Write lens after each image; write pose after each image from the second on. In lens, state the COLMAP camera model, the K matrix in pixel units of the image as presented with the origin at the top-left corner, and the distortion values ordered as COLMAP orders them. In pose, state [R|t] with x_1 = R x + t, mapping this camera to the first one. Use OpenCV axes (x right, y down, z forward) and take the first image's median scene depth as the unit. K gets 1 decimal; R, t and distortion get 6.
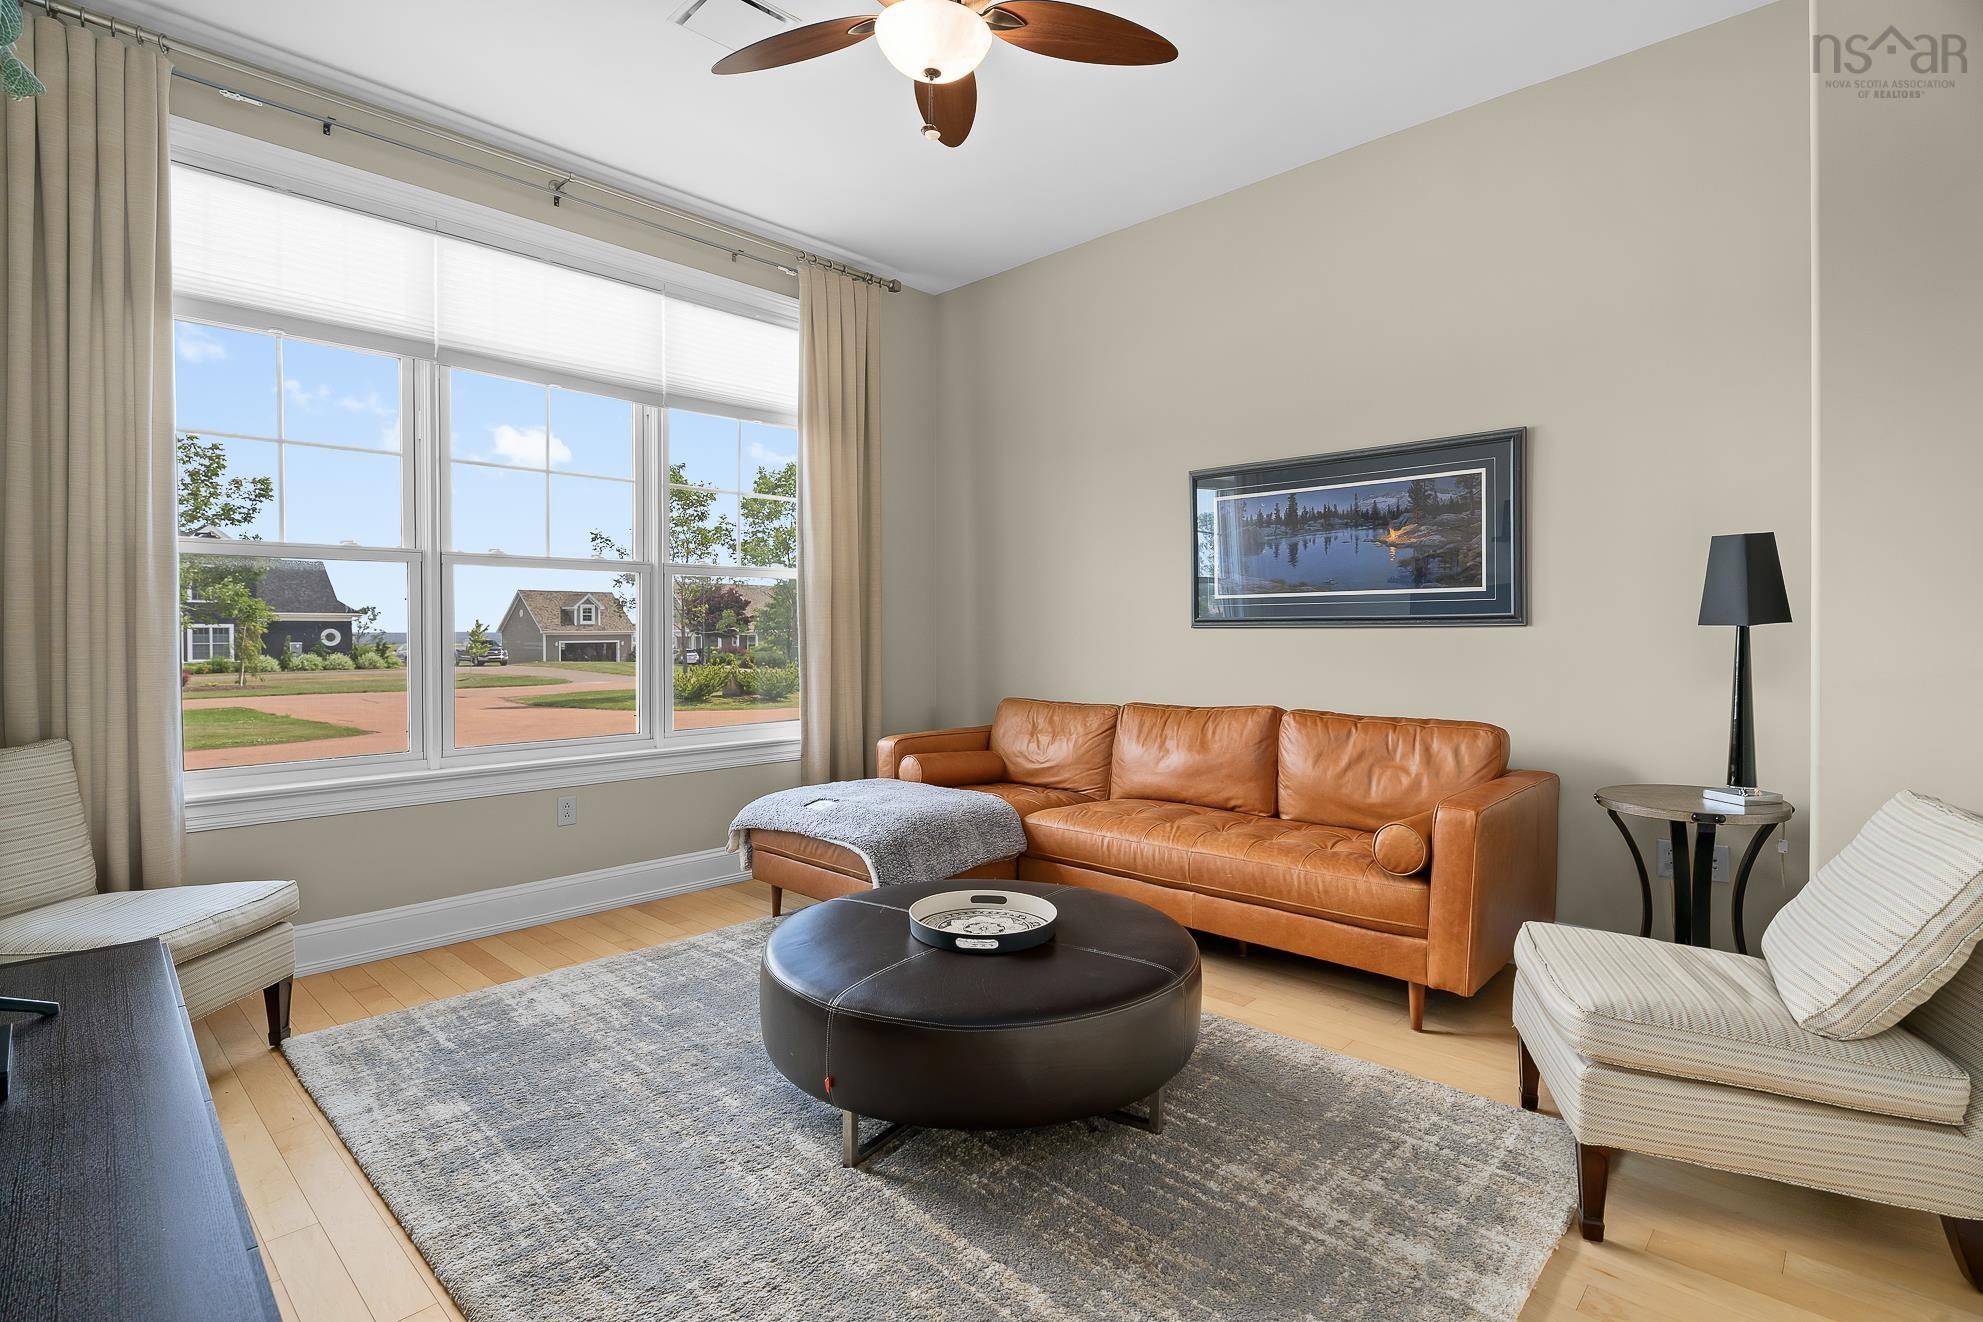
lens RADIAL K [[951.2, 0, 990.4], [0, 951.2, 652.0], [0, 0, 1]] dist [-0.018286, -0.000127]
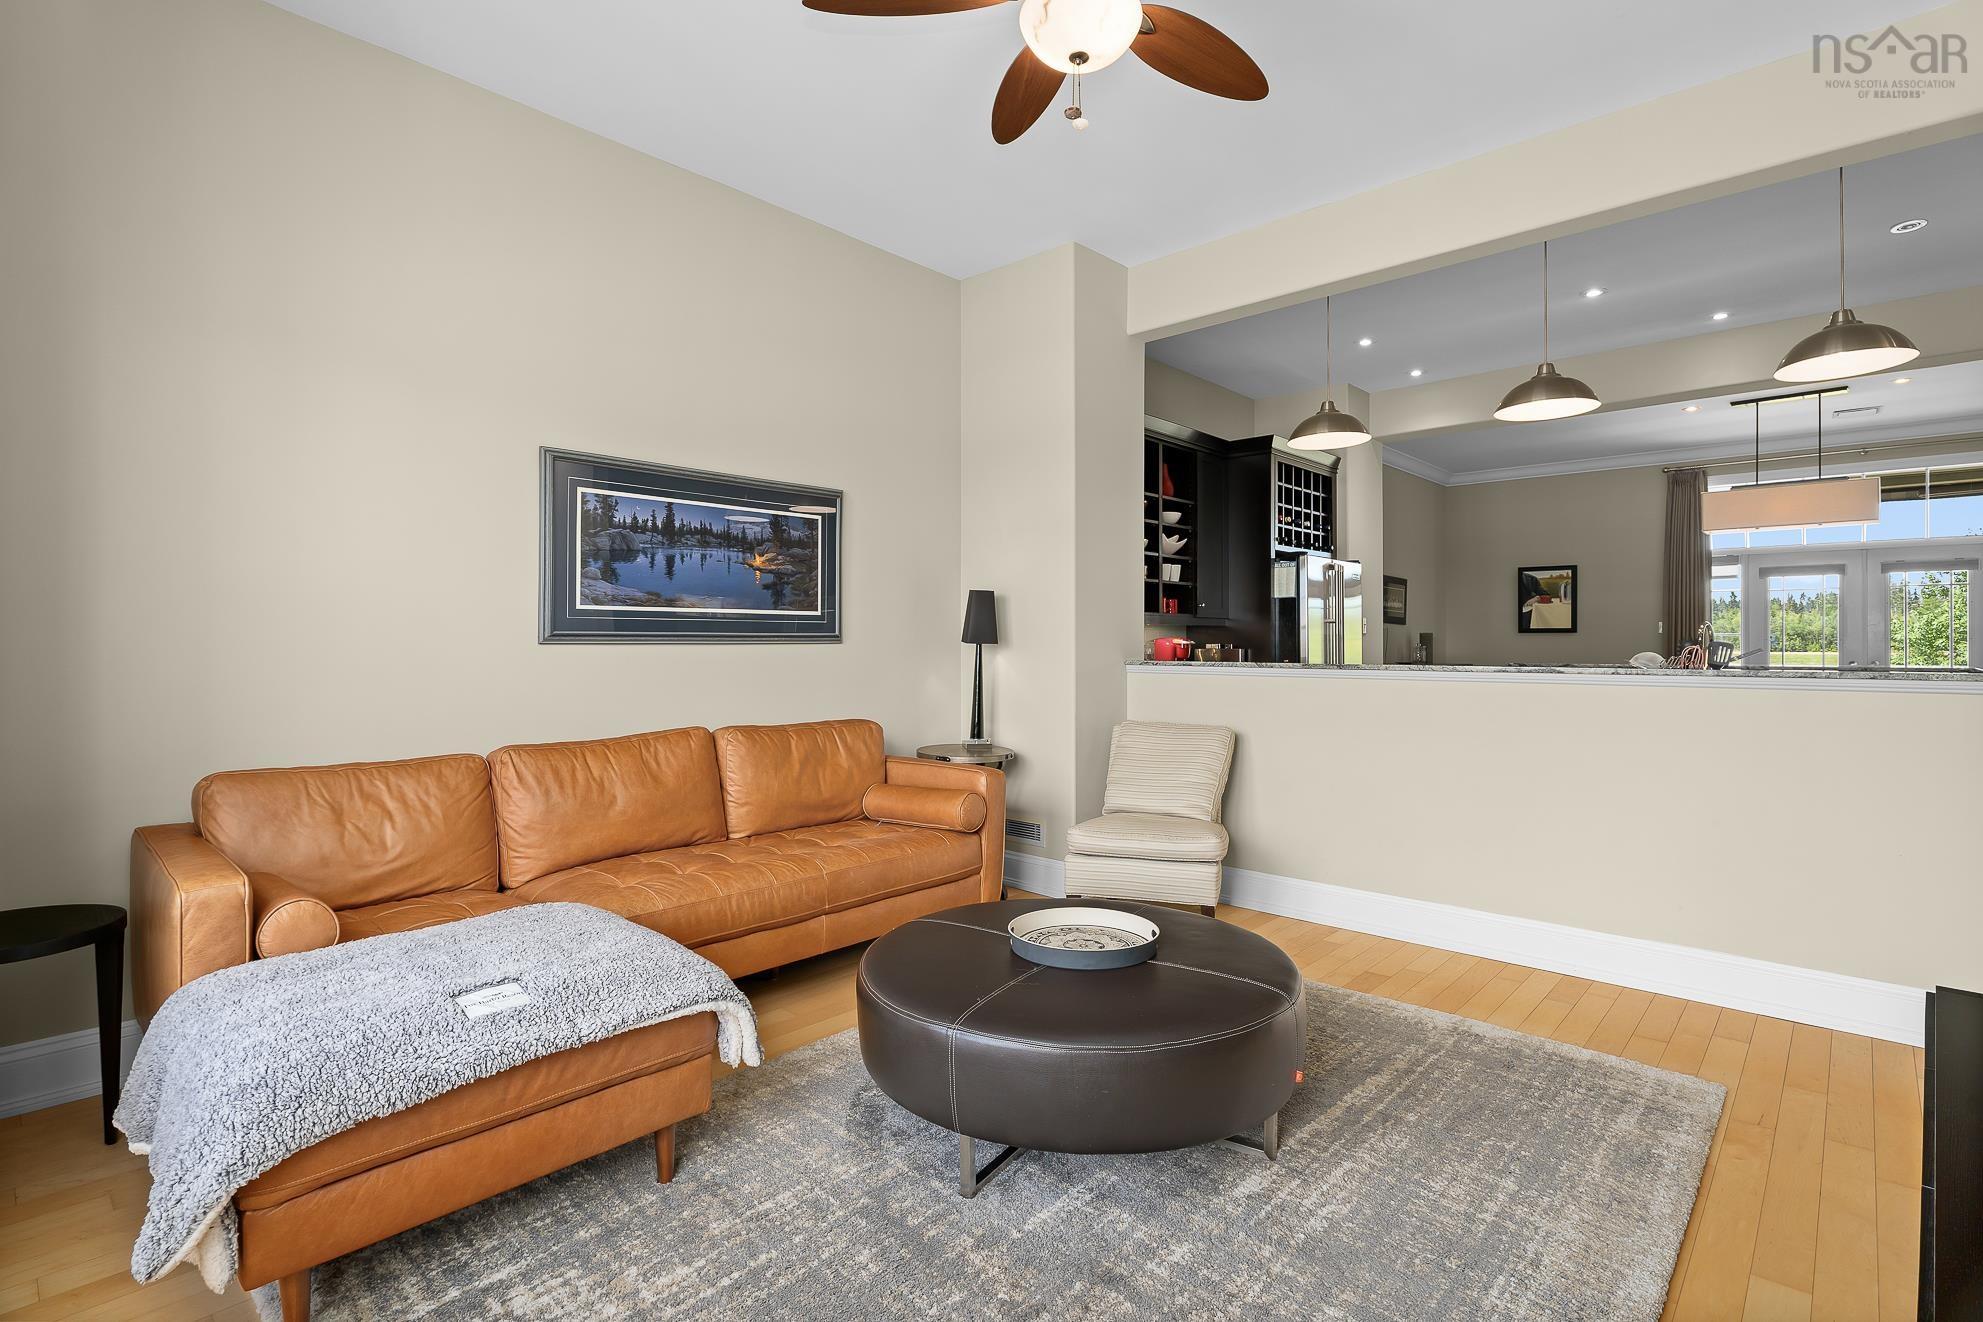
lens RADIAL K [[951.2, 0, 987.2], [0, 951.2, 649.1], [0, 0, 1]] dist [-0.018286, -0.000127]
pose [[-0.013315, -0.006586, 0.999890, -0.676366], [0.018656, 0.999803, 0.006834, -0.022690], [-0.999737, 0.018745, -0.013189, 0.744314]]
